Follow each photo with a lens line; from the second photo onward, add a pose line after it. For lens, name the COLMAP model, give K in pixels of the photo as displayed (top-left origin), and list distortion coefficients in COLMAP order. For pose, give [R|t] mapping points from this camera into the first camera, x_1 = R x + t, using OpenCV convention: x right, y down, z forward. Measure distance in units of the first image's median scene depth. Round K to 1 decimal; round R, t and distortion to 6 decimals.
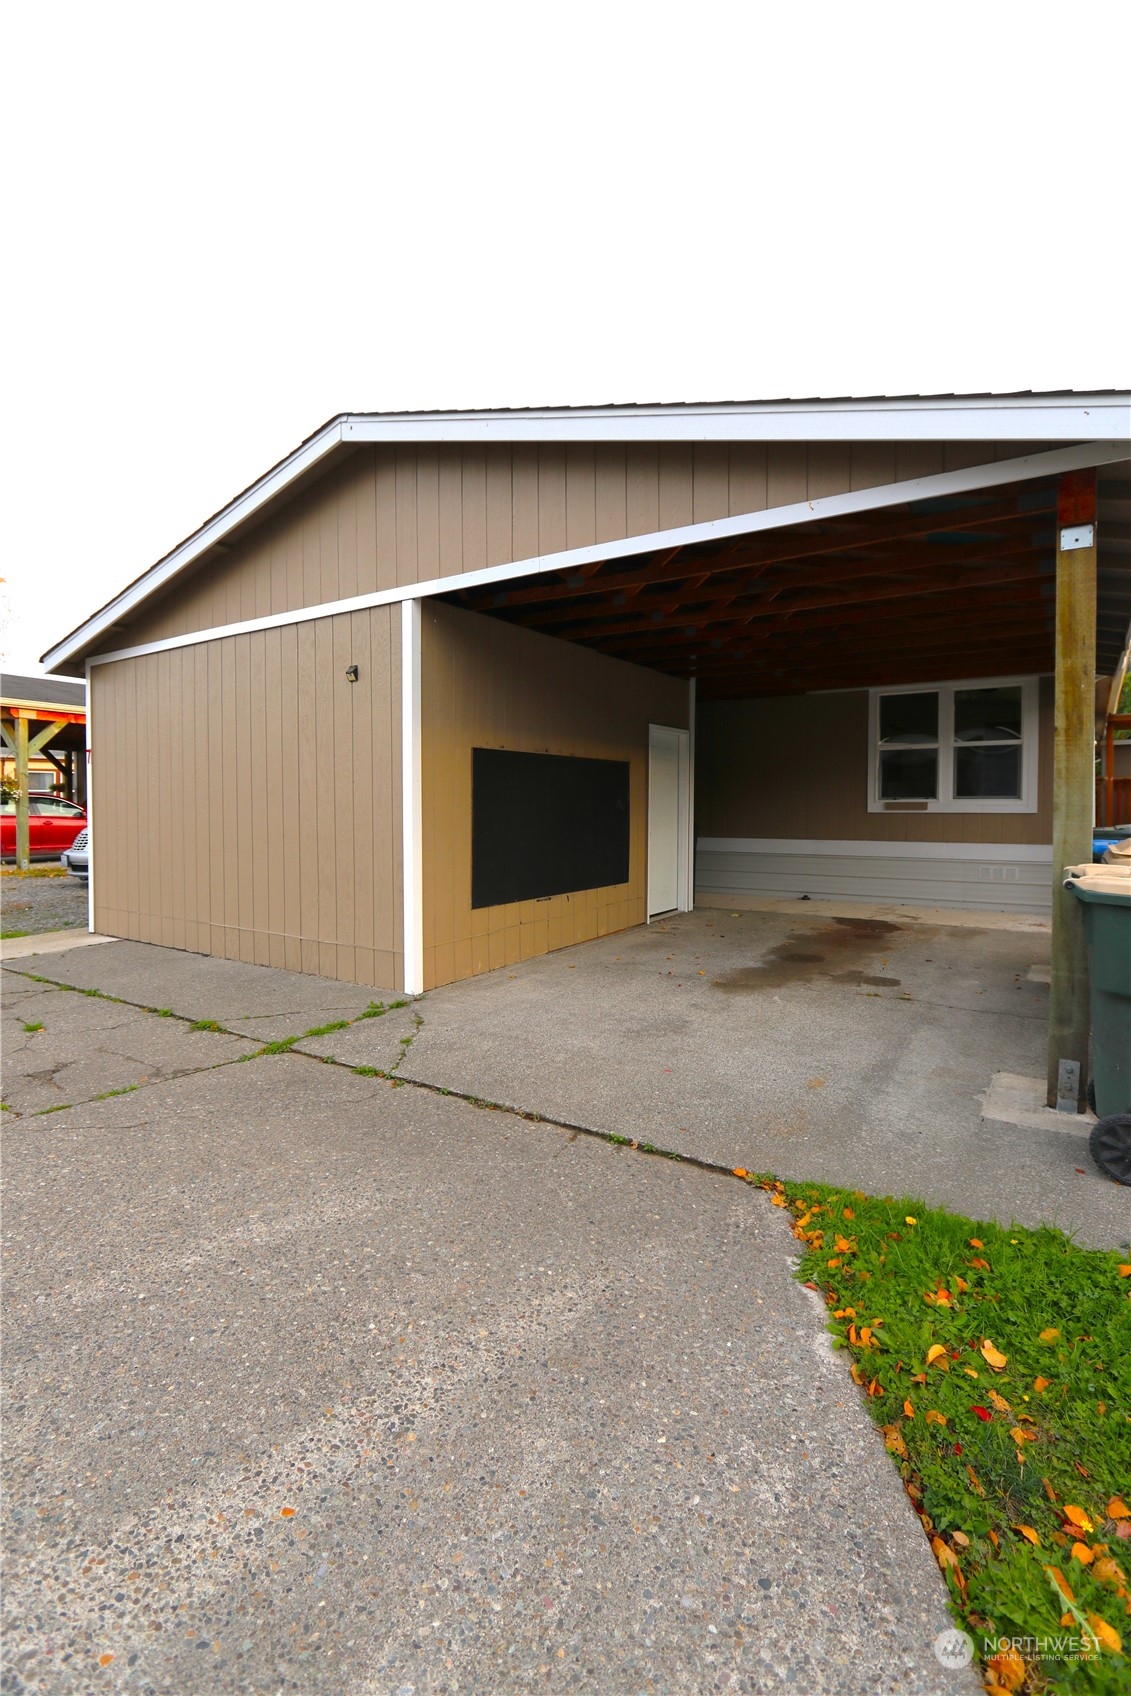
lens RADIAL K [[812.5, 0, 564.5], [0, 812.5, 823.3], [0, 0, 1]] dist [0.002698, 0.000505]
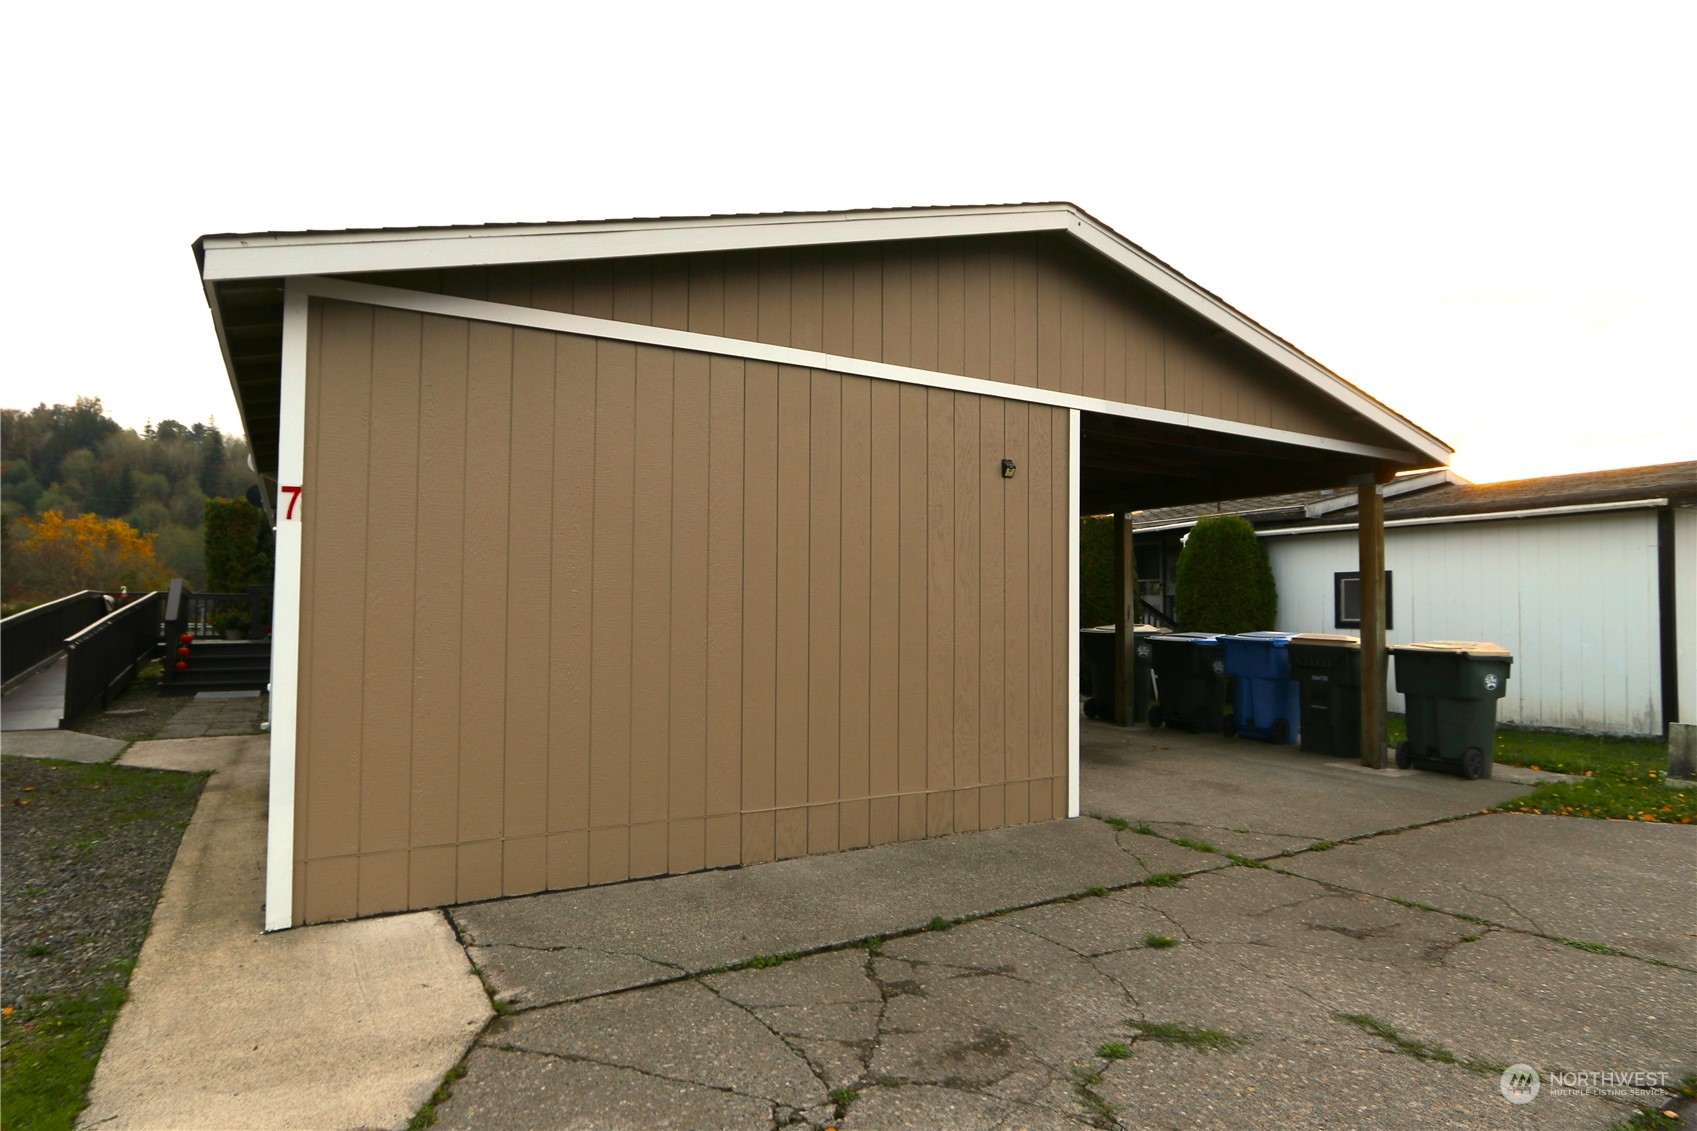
lens RADIAL K [[905.9, 0, 848.5], [0, 905.9, 565.5], [0, 0, 1]] dist [-0.036998, 0.001188]
pose [[0.432557, 0.041902, 0.900633, -1.199726], [0.016026, 0.998404, -0.054147, -0.028735], [-0.901464, 0.037855, 0.431195, 0.728268]]
